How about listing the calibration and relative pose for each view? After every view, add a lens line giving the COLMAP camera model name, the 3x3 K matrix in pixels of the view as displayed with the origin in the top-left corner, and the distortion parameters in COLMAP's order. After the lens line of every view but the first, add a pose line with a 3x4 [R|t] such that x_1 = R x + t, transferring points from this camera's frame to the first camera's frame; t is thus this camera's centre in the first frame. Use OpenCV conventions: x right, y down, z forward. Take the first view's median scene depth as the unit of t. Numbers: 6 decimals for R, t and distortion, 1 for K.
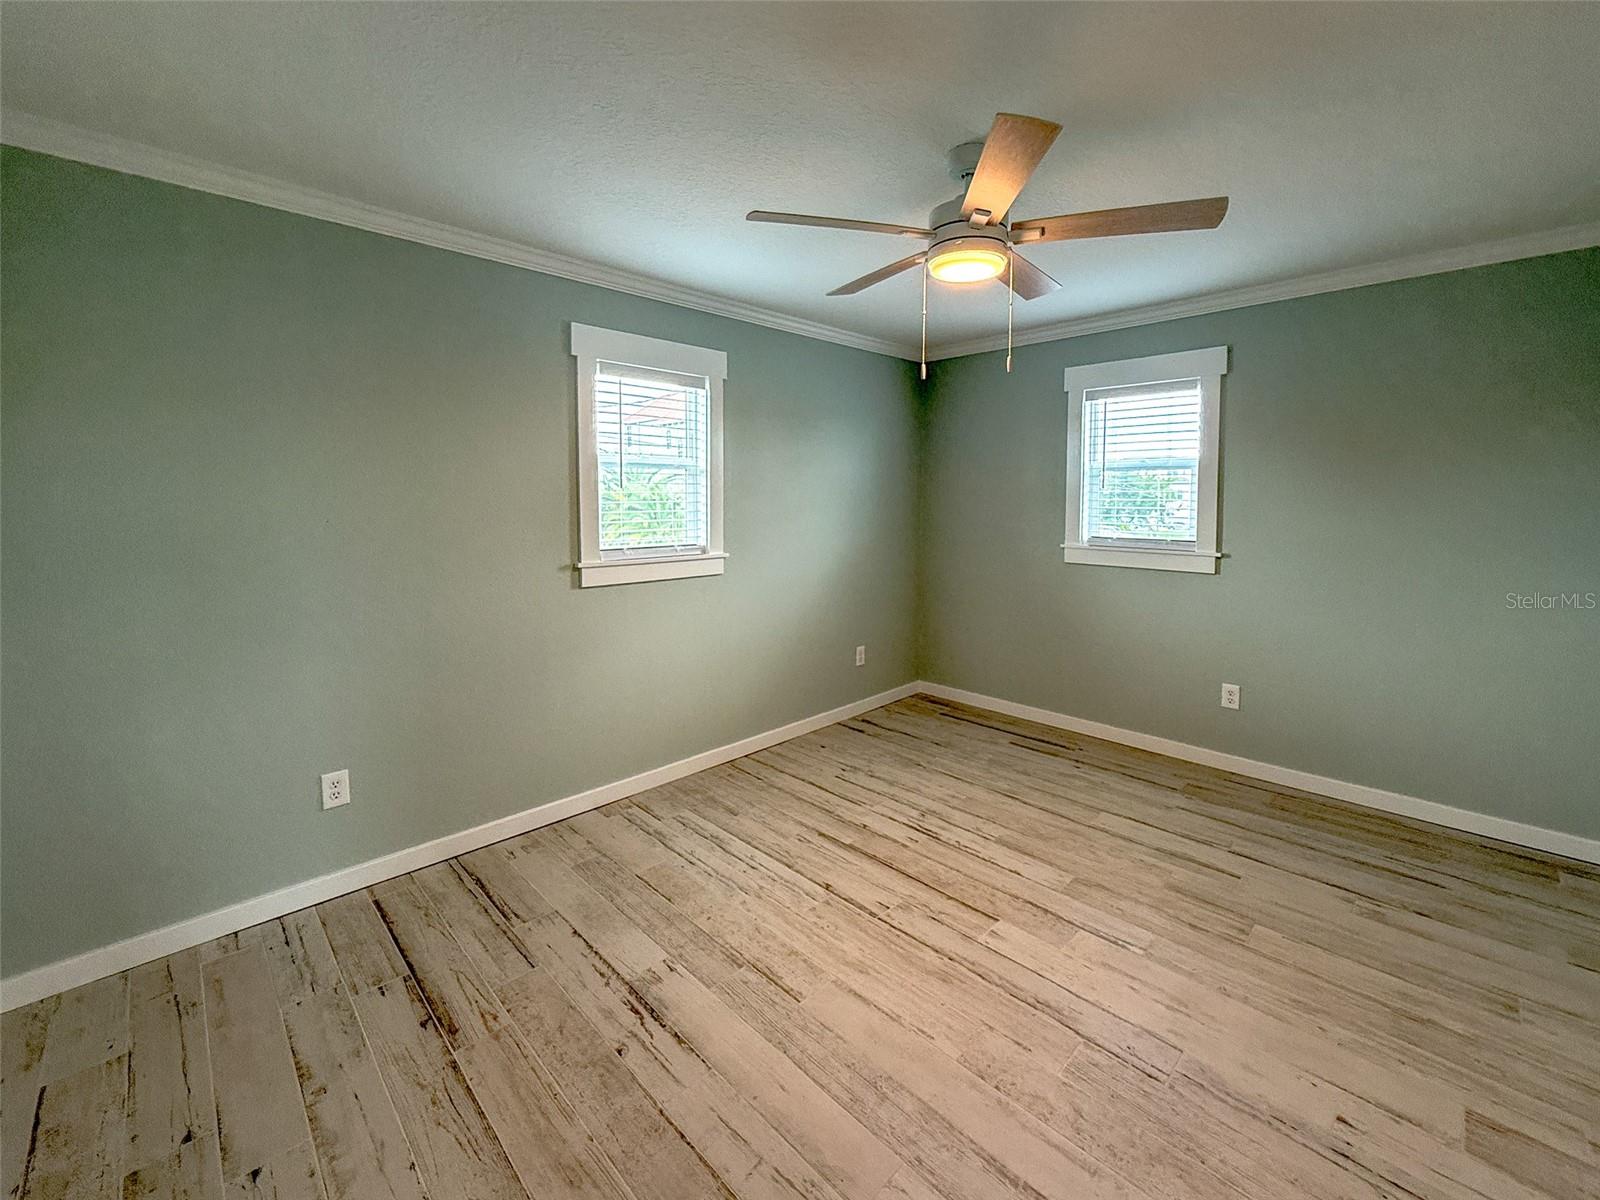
lens RADIAL K [[655.0, 0, 800.0], [0, 655.0, 600.0], [0, 0, 1]] dist [0.000327, -0.000049]
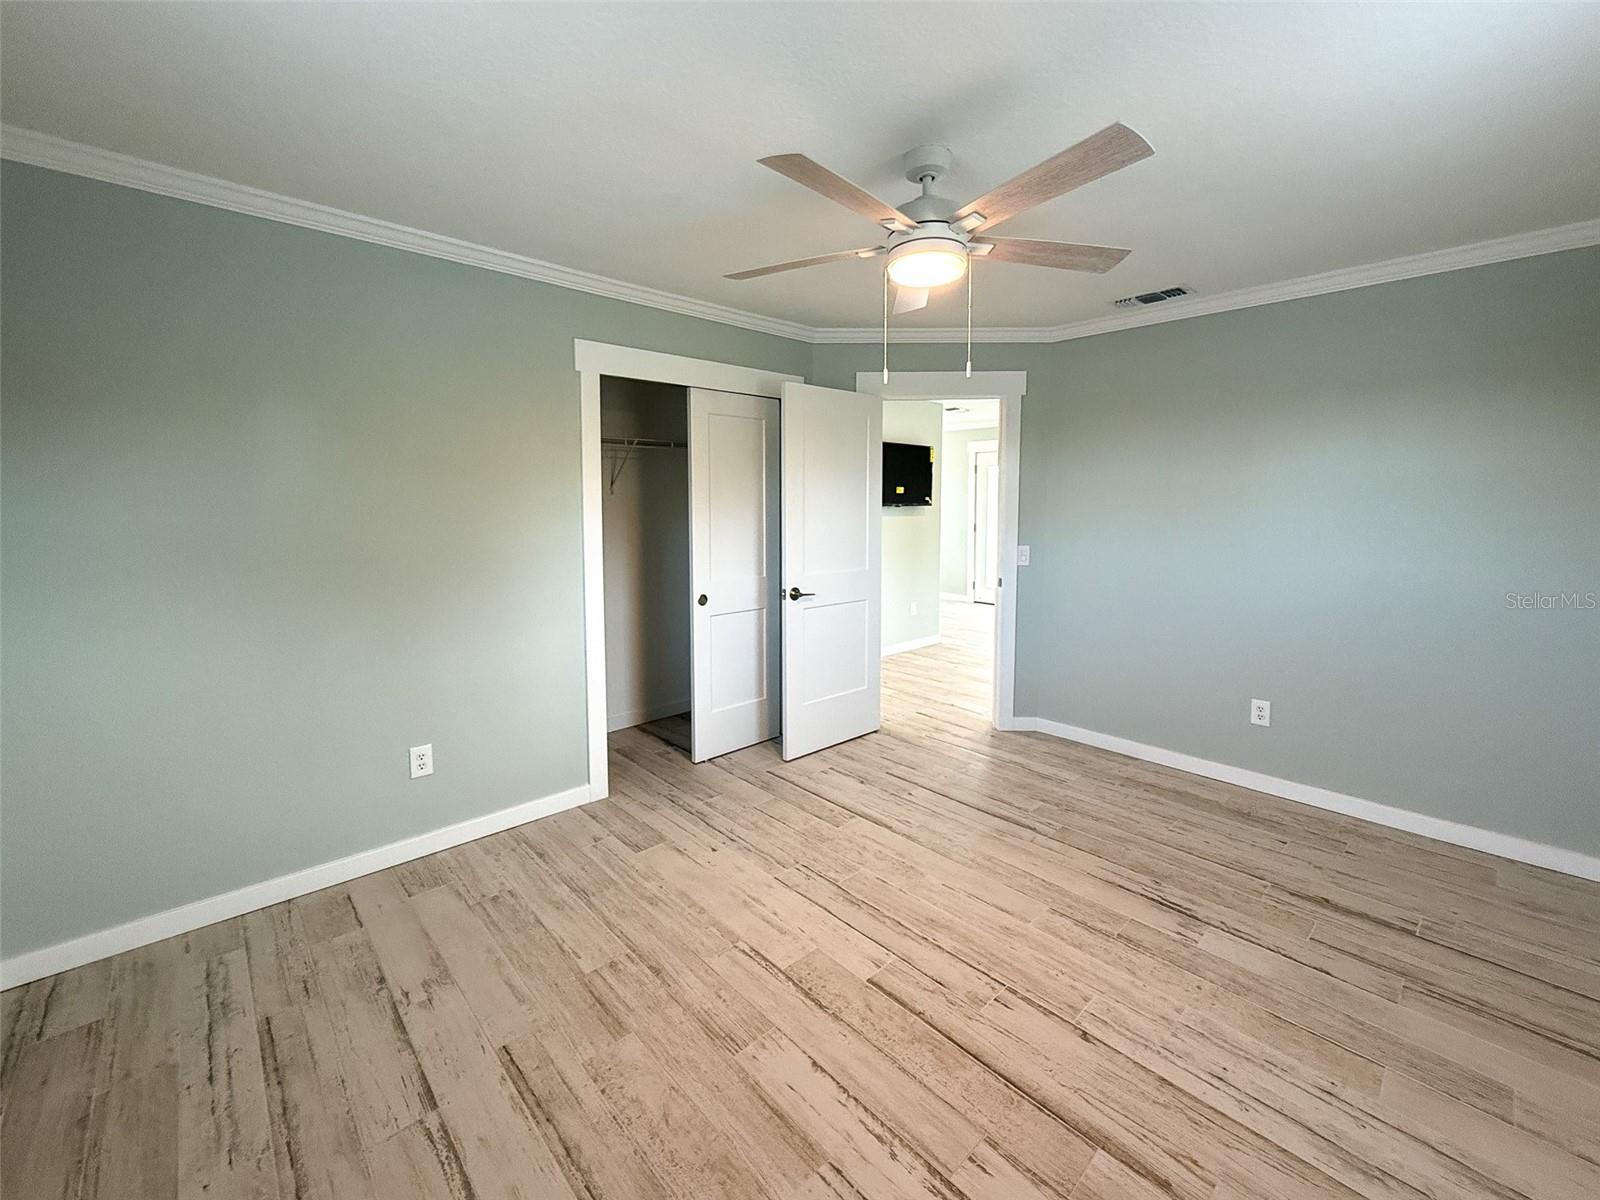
lens RADIAL K [[647.7, 0, 800.0], [0, 647.7, 600.0], [0, 0, 1]] dist [0.000155, 0.000036]
pose [[-0.999790, -0.004349, 0.020029, 0.386757], [0.001924, 0.952984, 0.303013, -0.276014], [-0.020405, 0.302988, -0.952776, 1.712773]]
